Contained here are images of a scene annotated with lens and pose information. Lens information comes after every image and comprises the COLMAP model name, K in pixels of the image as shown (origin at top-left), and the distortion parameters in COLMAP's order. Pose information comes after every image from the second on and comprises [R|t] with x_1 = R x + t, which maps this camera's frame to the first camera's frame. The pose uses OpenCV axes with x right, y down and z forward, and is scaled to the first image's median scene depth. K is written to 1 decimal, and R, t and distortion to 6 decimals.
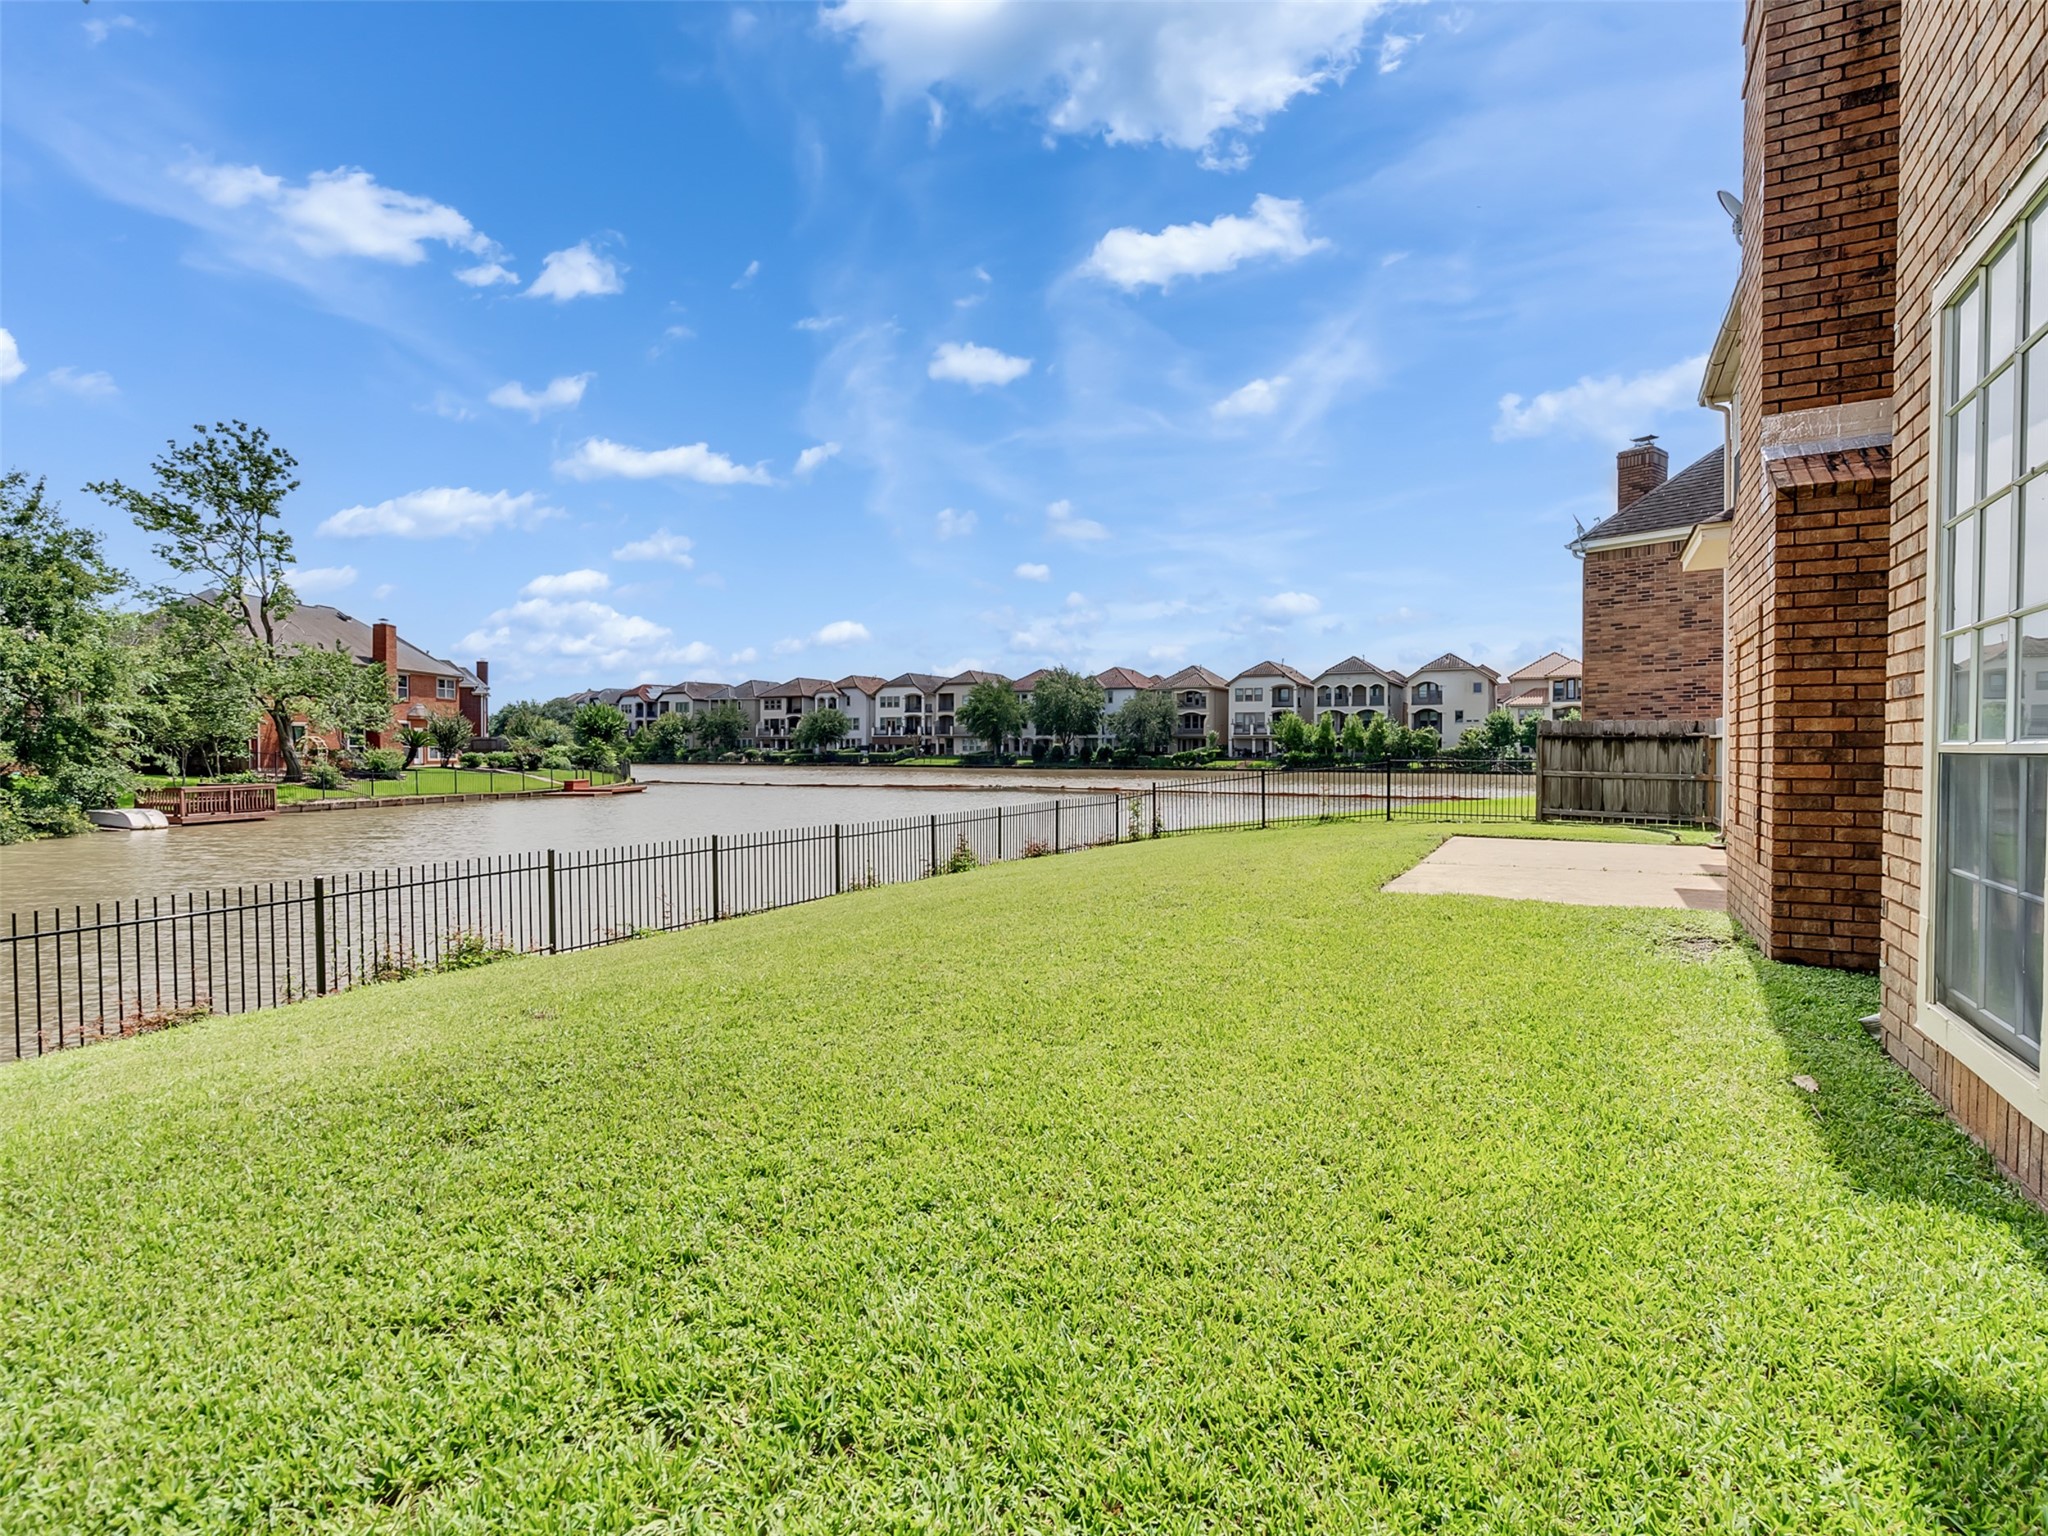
lens RADIAL K [[1048.3, 0, 1003.5], [0, 1048.3, 764.8], [0, 0, 1]] dist [-0.006550, 0.000369]
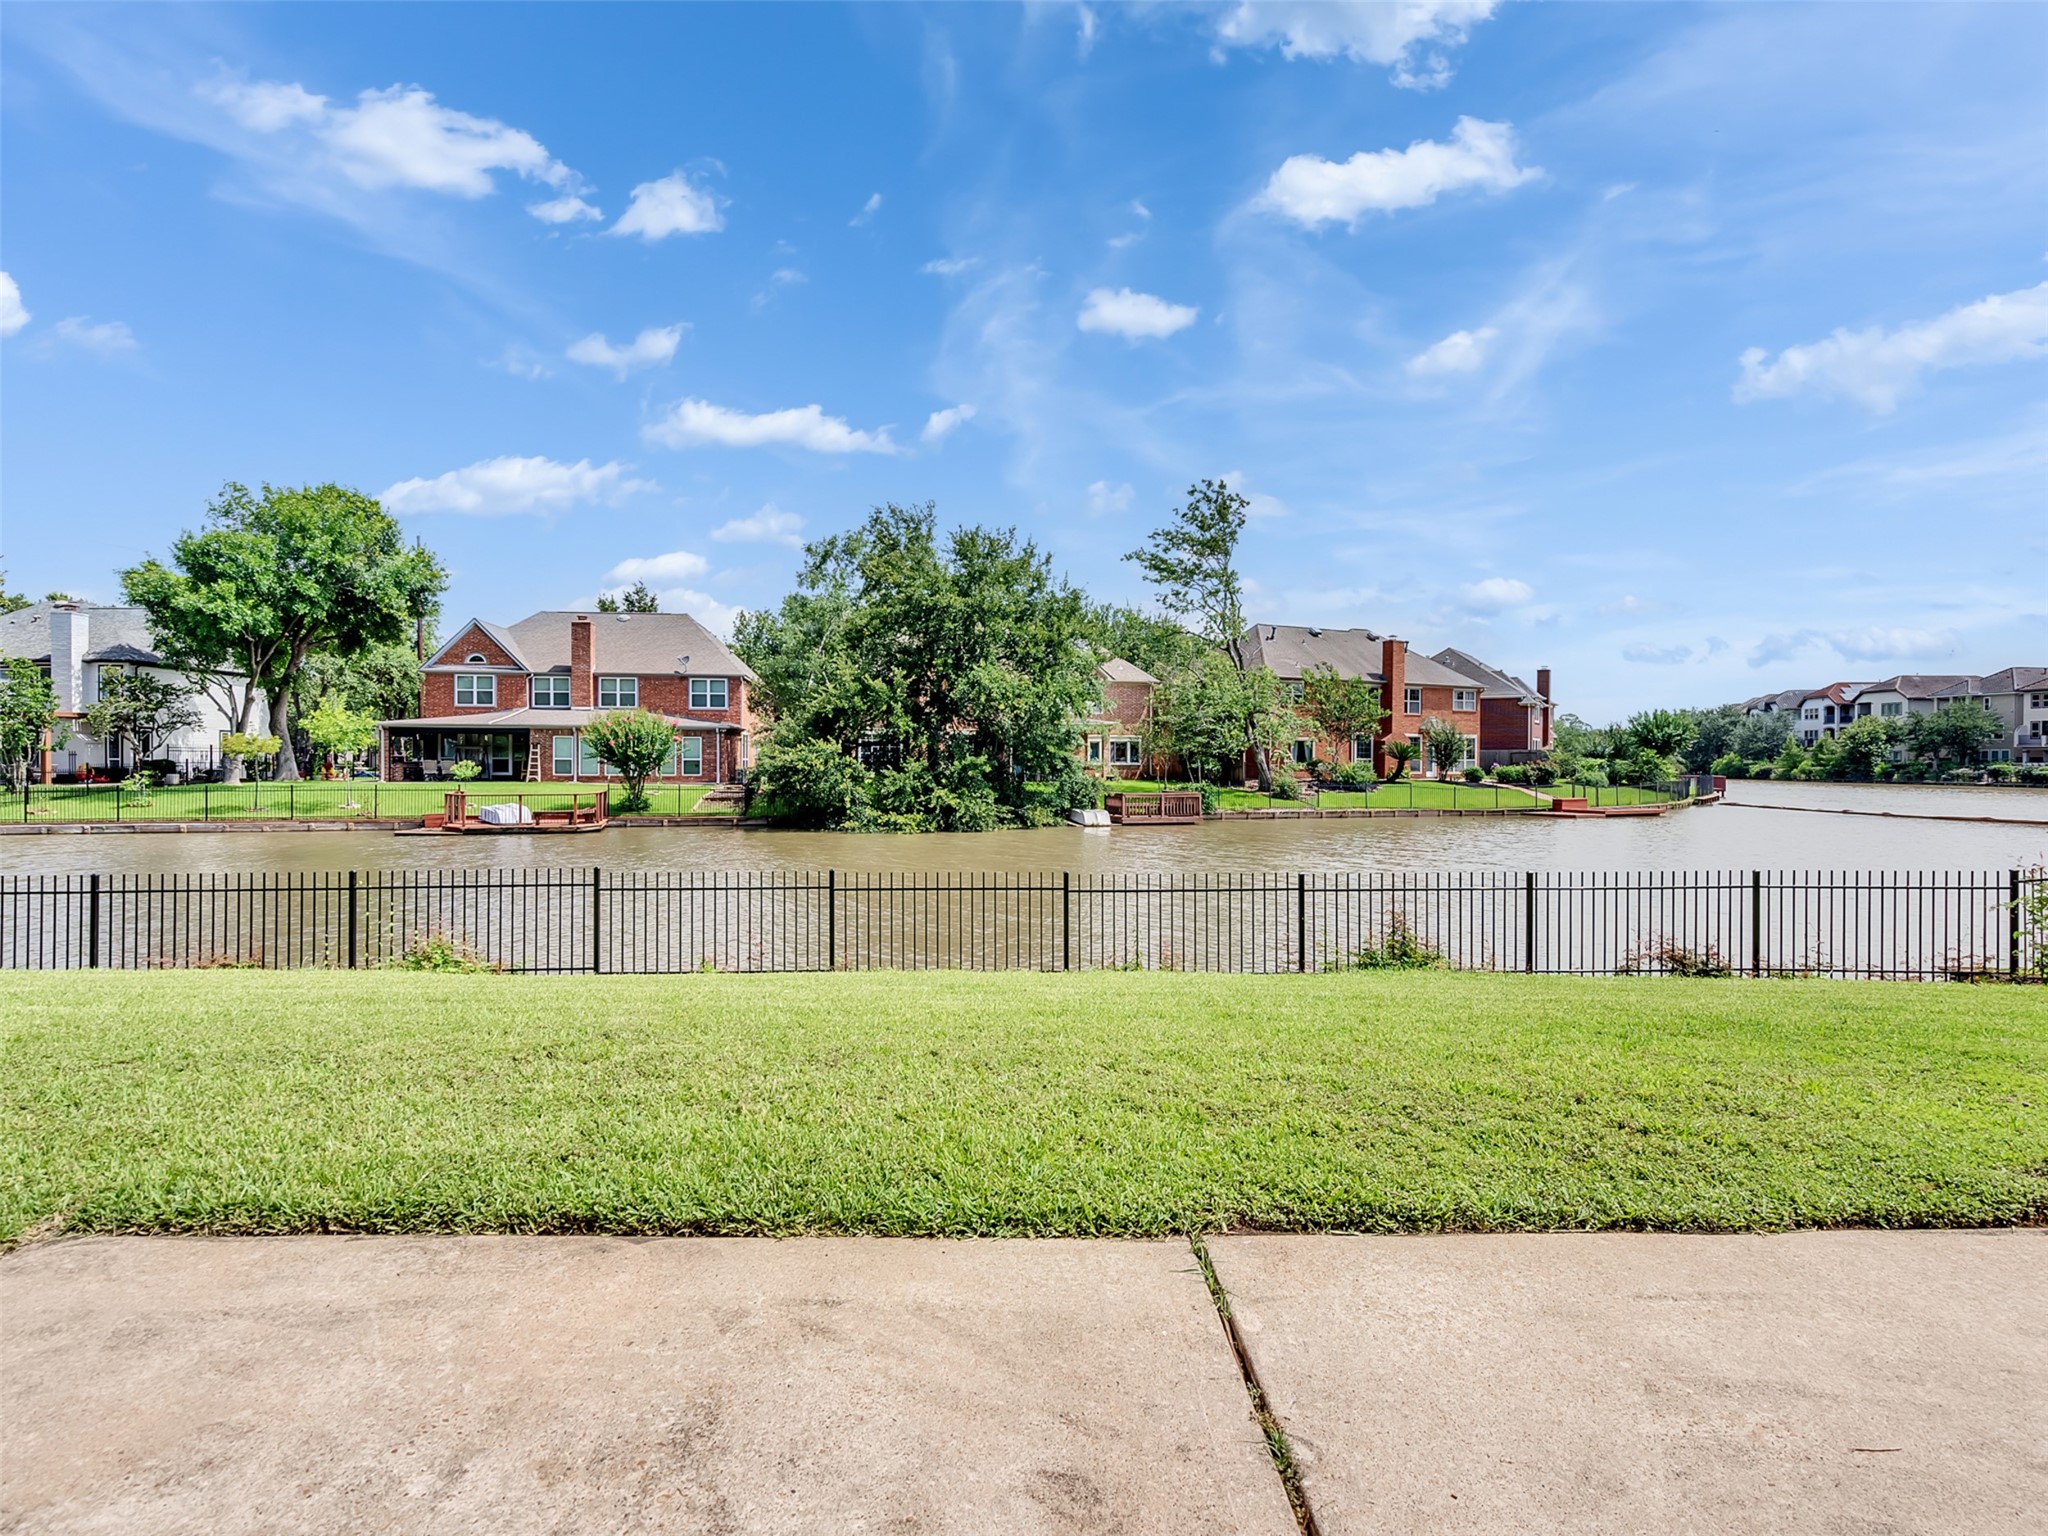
lens RADIAL K [[1058.9, 0, 999.4], [0, 1058.9, 764.4], [0, 0, 1]] dist [0.021882, 0.000145]
pose [[0.525589, 0.007313, -0.850707, 0.073451], [-0.017967, 0.999835, -0.002505, -0.002469], [0.850549, 0.016602, 0.525634, 0.094353]]
